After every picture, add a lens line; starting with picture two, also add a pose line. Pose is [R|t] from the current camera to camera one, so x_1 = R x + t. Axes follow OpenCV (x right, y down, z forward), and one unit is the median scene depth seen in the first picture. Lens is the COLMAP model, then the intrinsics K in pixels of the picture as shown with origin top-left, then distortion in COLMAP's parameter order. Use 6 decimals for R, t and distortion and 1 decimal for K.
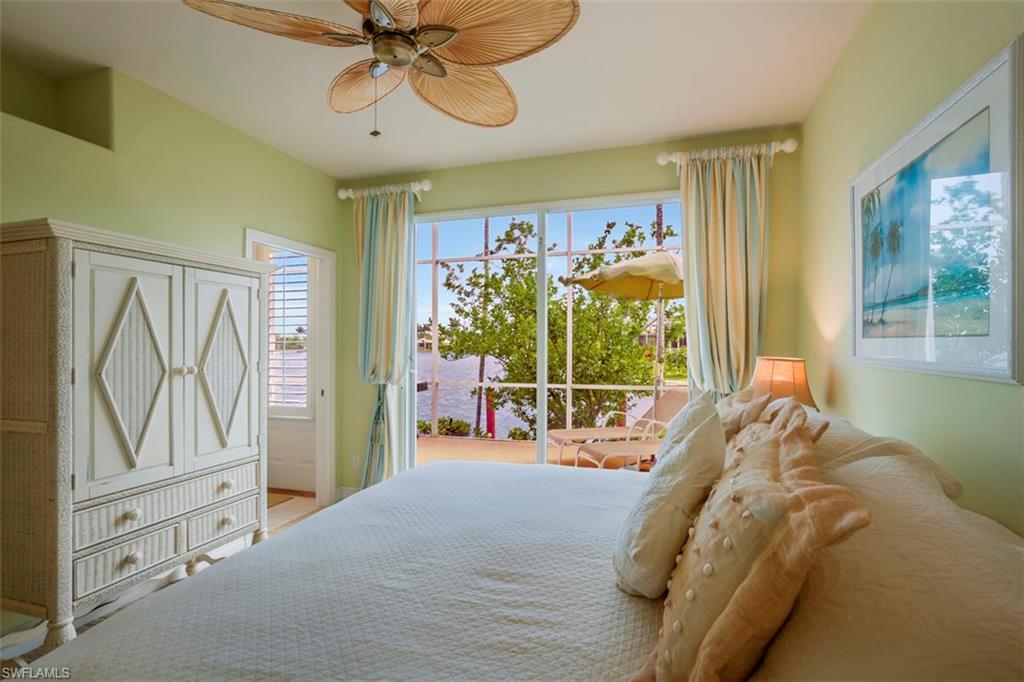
lens RADIAL K [[493.3, 0, 514.3], [0, 493.3, 339.7], [0, 0, 1]] dist [-0.004627, -0.000139]
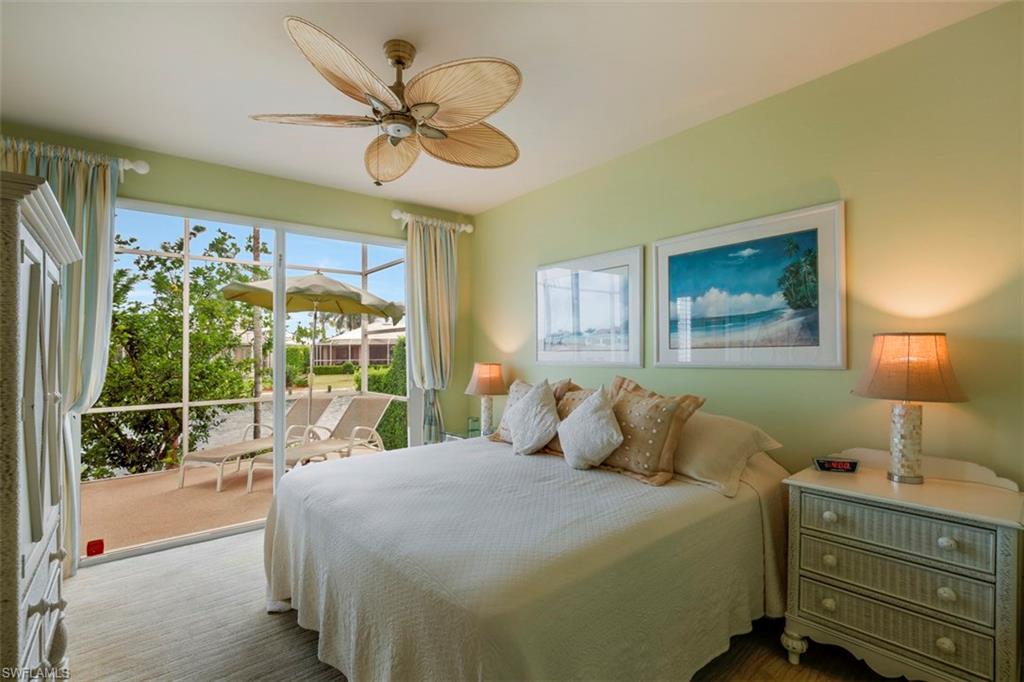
lens RADIAL K [[469.9, 0, 520.5], [0, 469.9, 347.2], [0, 0, 1]] dist [-0.006194, 0.000916]
pose [[0.552292, 0.007536, 0.833617, -0.475599], [0.002148, 0.999943, -0.010462, 0.000751], [-0.833648, 0.007569, 0.552244, 0.029656]]
